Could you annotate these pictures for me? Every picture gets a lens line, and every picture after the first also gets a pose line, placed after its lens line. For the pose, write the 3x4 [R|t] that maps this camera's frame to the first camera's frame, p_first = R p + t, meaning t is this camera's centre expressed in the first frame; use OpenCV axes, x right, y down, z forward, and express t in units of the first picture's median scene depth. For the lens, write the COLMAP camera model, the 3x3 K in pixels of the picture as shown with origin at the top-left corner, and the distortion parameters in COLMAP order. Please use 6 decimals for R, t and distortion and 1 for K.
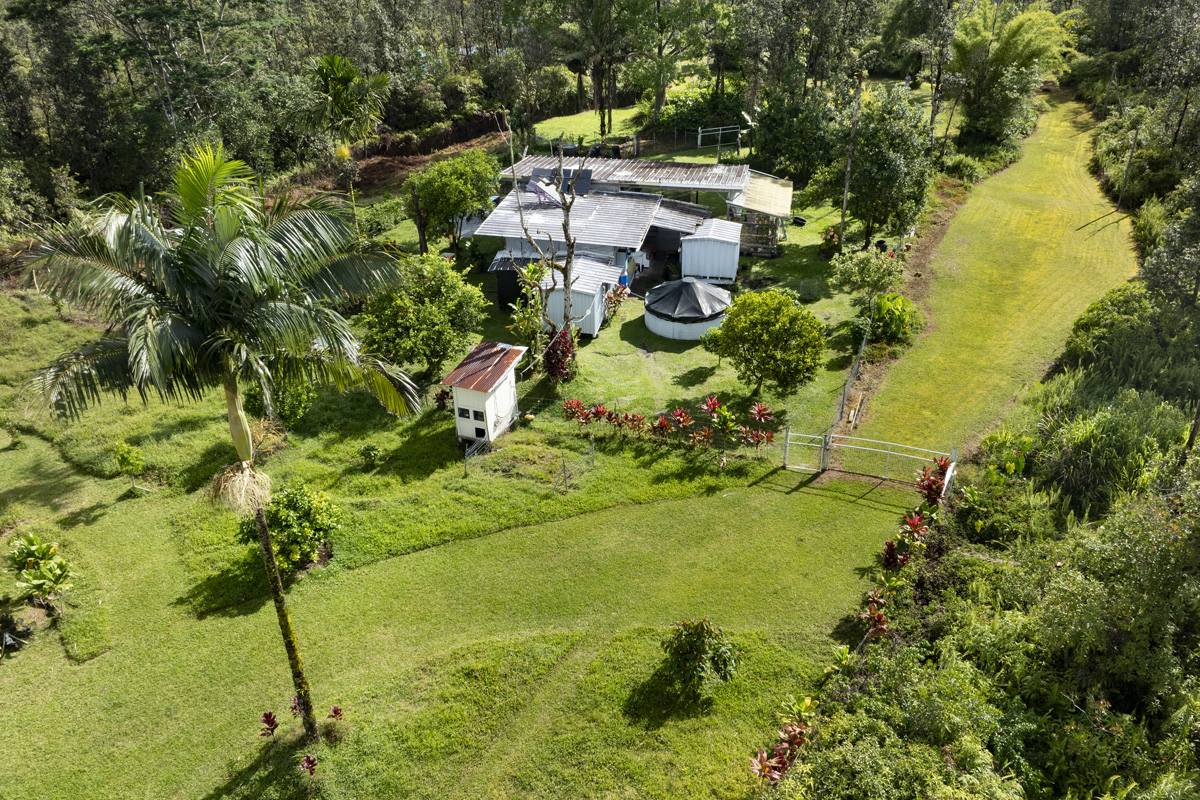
lens RADIAL K [[856.4, 0, 604.8], [0, 856.4, 404.9], [0, 0, 1]] dist [-0.026369, -0.003869]
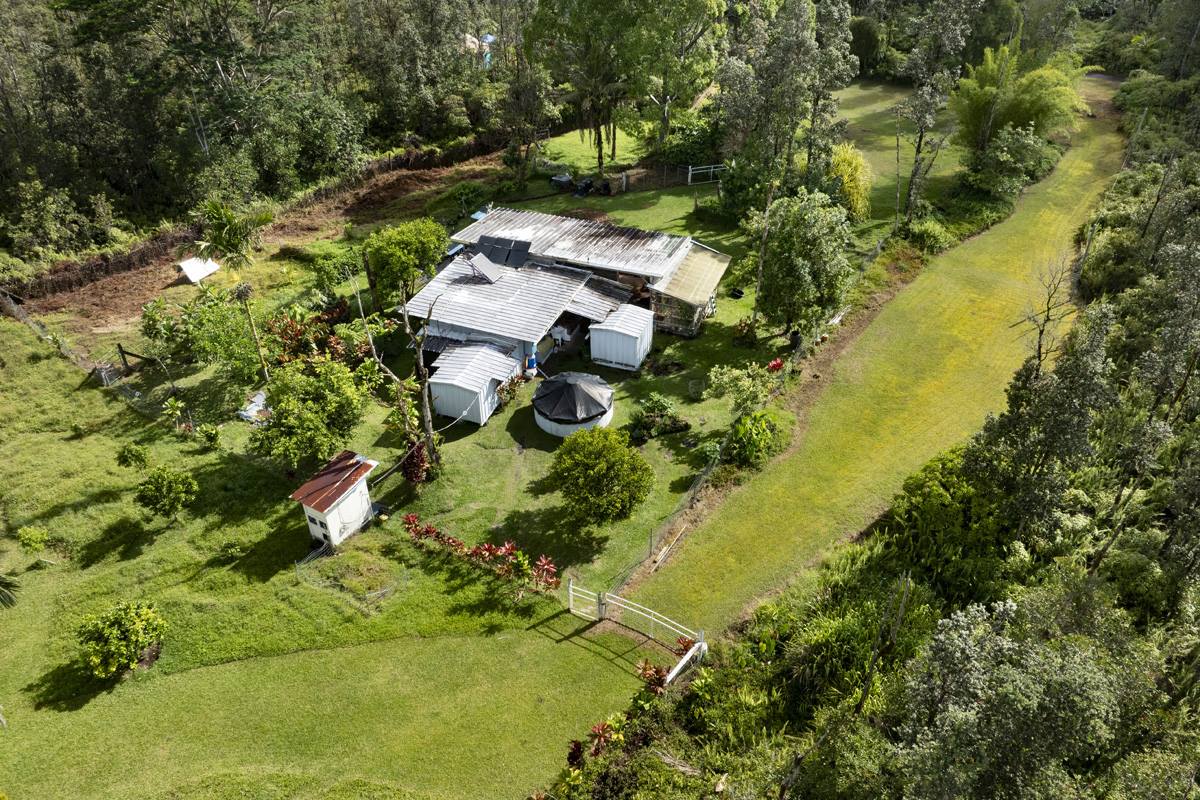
lens RADIAL K [[788.6, 0, 605.6], [0, 788.6, 394.5], [0, 0, 1]] dist [-0.033192, 0.003029]
pose [[0.987937, 0.100274, -0.118007, 0.272040], [-0.088463, 0.990905, 0.101401, -0.244901], [0.127102, -0.089739, 0.987822, 0.012470]]
